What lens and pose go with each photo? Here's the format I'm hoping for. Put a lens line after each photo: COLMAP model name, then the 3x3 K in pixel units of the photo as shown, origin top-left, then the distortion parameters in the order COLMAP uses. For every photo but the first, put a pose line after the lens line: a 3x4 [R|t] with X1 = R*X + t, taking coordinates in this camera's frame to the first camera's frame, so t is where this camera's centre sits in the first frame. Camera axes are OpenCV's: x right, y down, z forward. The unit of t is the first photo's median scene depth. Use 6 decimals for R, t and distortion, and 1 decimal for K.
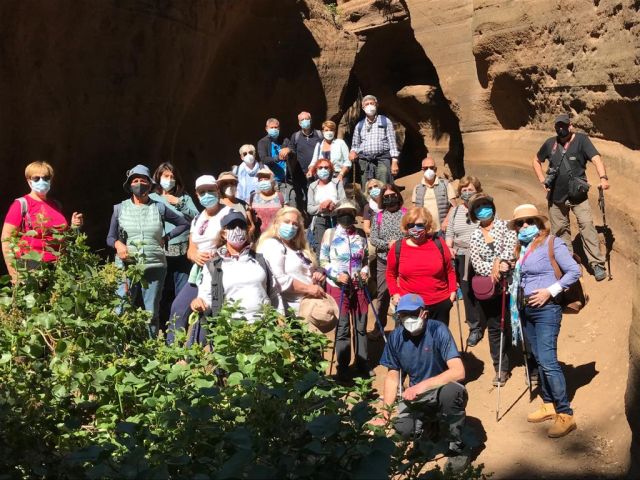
lens RADIAL K [[645.4, 0, 320.0], [0, 645.4, 240.0], [0, 0, 1]] dist [-0.048505, -0.009406]
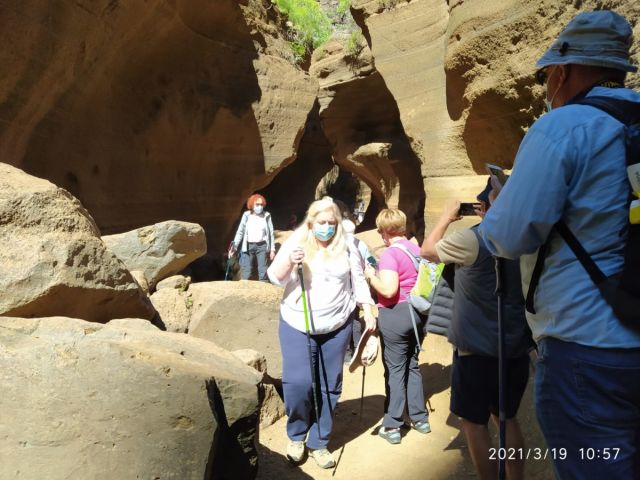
lens RADIAL K [[477.5, 0, 320.0], [0, 477.5, 240.0], [0, 0, 1]] dist [0.003217, -0.012946]
pose [[0.997305, 0.072153, 0.013277, 0.113458], [-0.070862, 0.994246, -0.080330, -0.041057], [-0.018997, 0.079173, 0.996680, 0.528177]]
